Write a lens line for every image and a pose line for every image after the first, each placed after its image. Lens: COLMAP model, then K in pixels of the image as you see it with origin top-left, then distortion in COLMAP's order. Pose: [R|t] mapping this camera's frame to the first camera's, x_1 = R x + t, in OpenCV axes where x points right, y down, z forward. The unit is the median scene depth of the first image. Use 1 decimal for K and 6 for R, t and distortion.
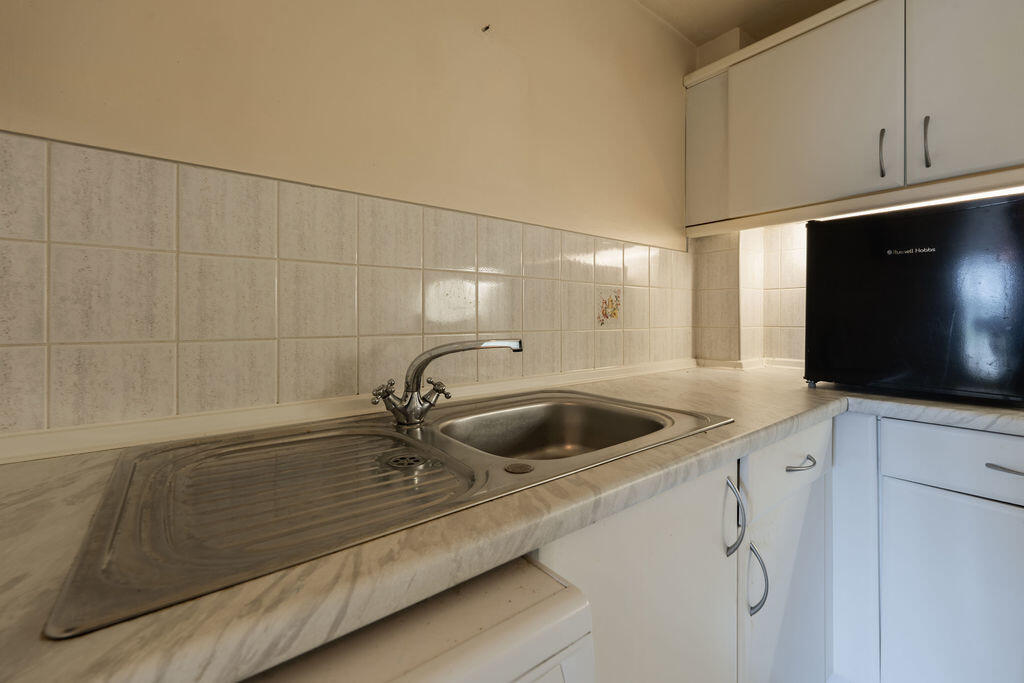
lens RADIAL K [[422.6, 0, 529.0], [0, 422.6, 324.3], [0, 0, 1]] dist [-0.000196, -0.000542]
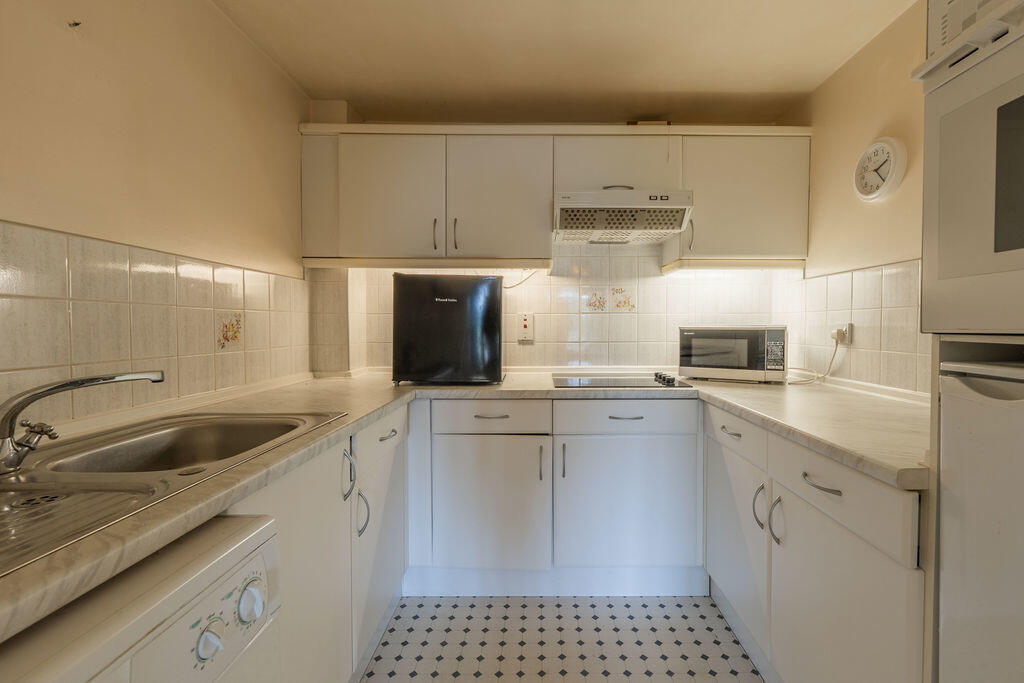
lens RADIAL K [[422.6, 0, 529.0], [0, 422.6, 324.3], [0, 0, 1]] dist [-0.000196, -0.000542]
pose [[0.642315, 0.003383, 0.766433, -0.200867], [0.009604, 0.999876, -0.012462, -0.051098], [-0.766381, 0.015365, 0.642203, -0.368556]]
